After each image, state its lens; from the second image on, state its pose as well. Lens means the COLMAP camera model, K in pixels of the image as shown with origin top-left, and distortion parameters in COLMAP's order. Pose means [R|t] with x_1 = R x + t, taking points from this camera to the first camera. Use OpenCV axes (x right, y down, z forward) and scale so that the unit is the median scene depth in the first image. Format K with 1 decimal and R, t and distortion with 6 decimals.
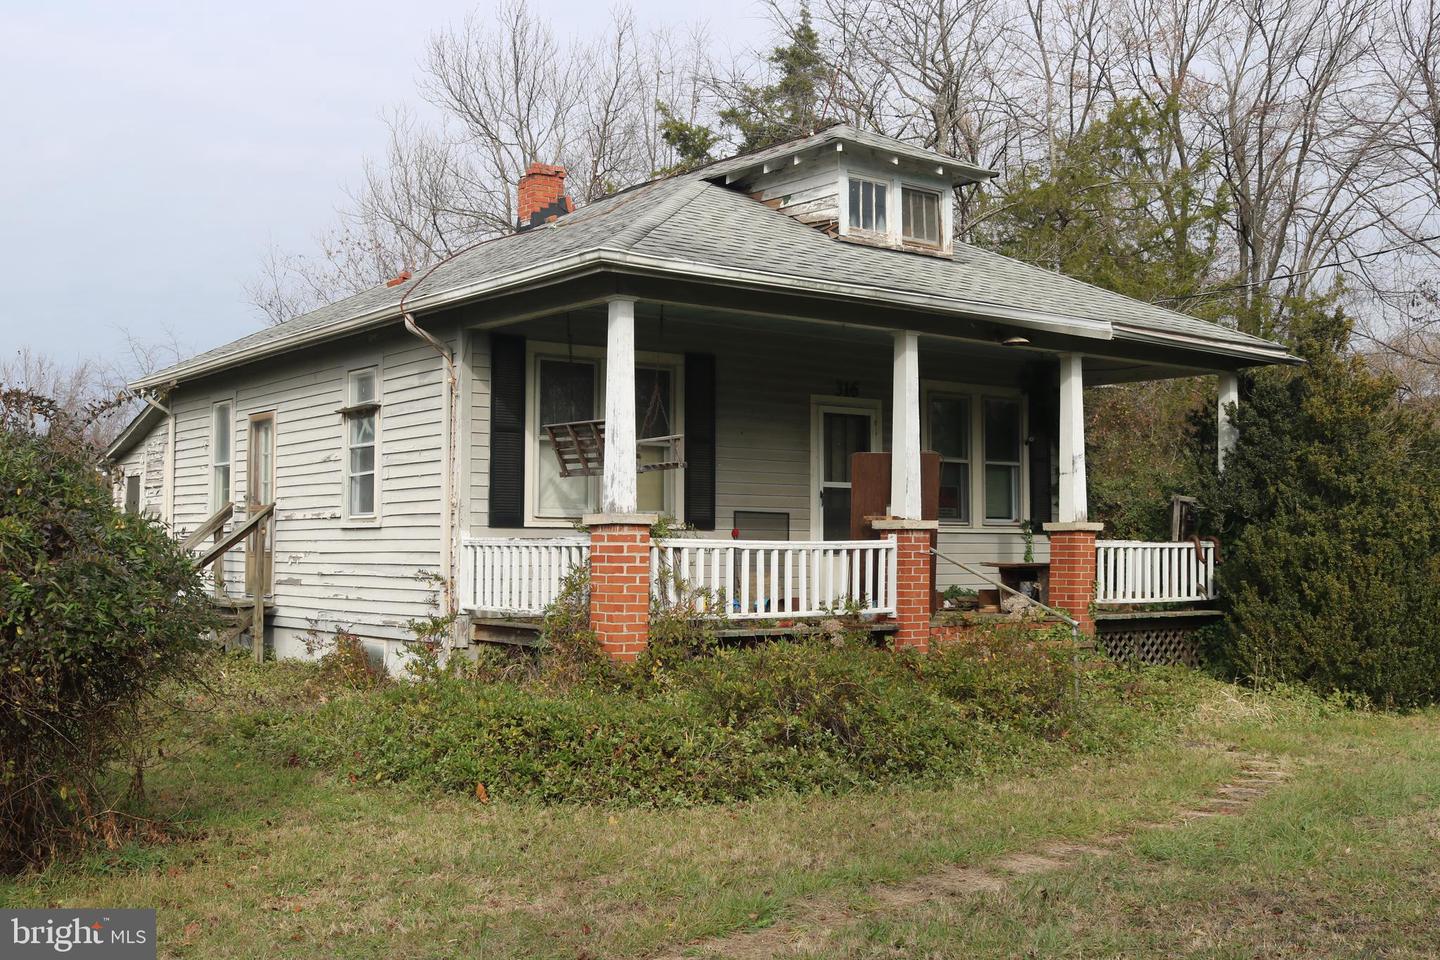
lens RADIAL K [[1576.2, 0, 719.4], [0, 1576.2, 486.2], [0, 0, 1]] dist [-0.134185, 0.000000]
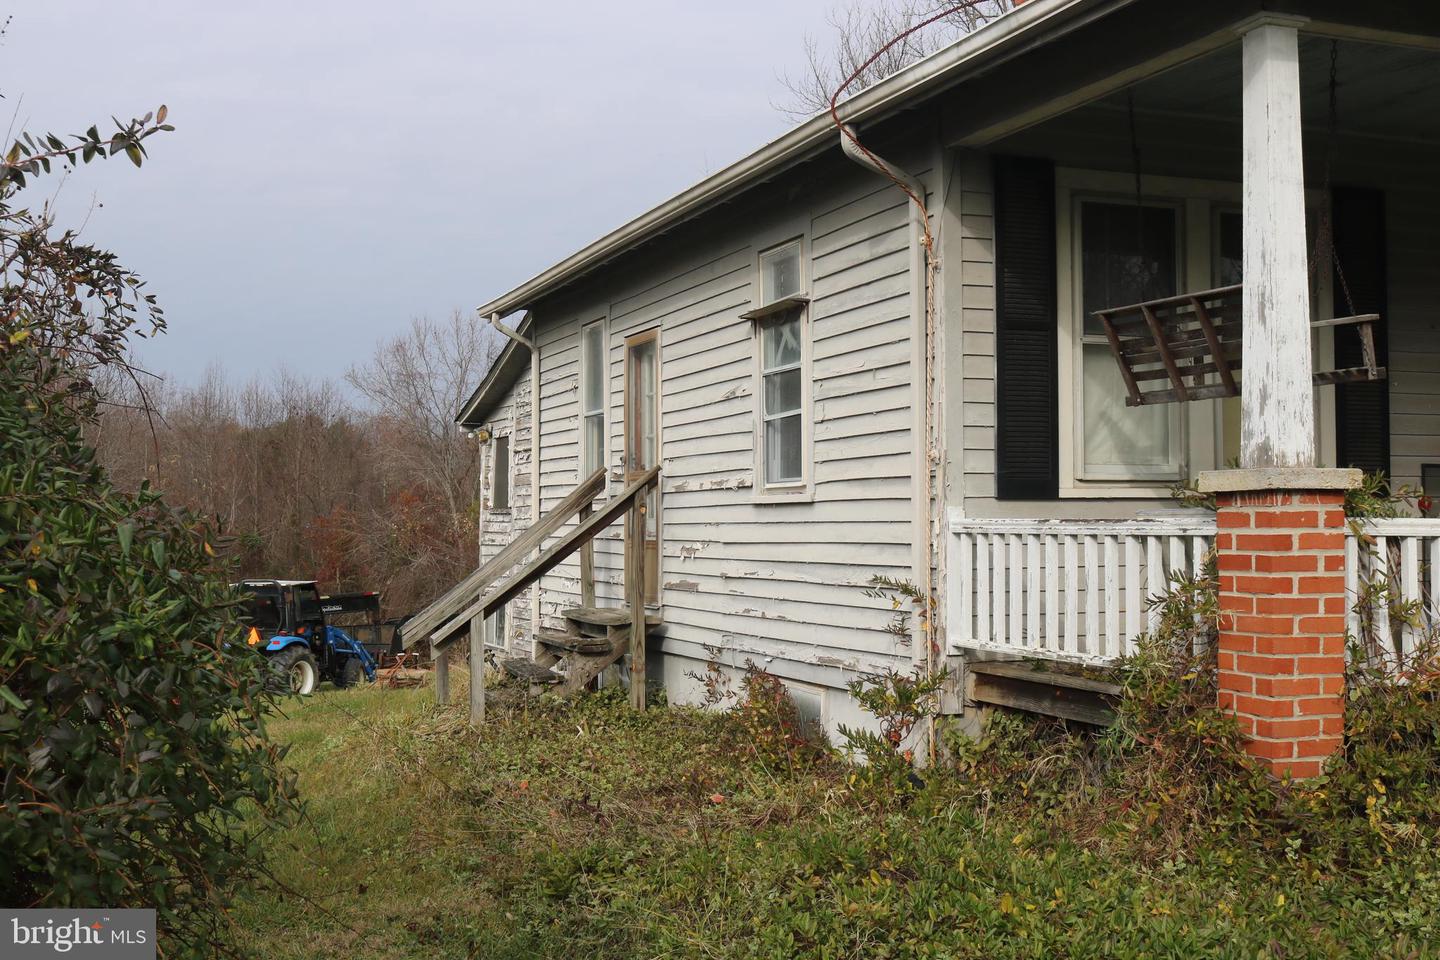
lens RADIAL K [[1773.1, 0, 717.9], [0, 1773.1, 476.1], [0, 0, 1]] dist [-0.076868, 0.000000]
pose [[0.959383, -0.015846, -0.281662, -0.063119], [0.019851, 0.999738, 0.011373, 0.008416], [0.281408, -0.016503, 0.959446, 0.359627]]
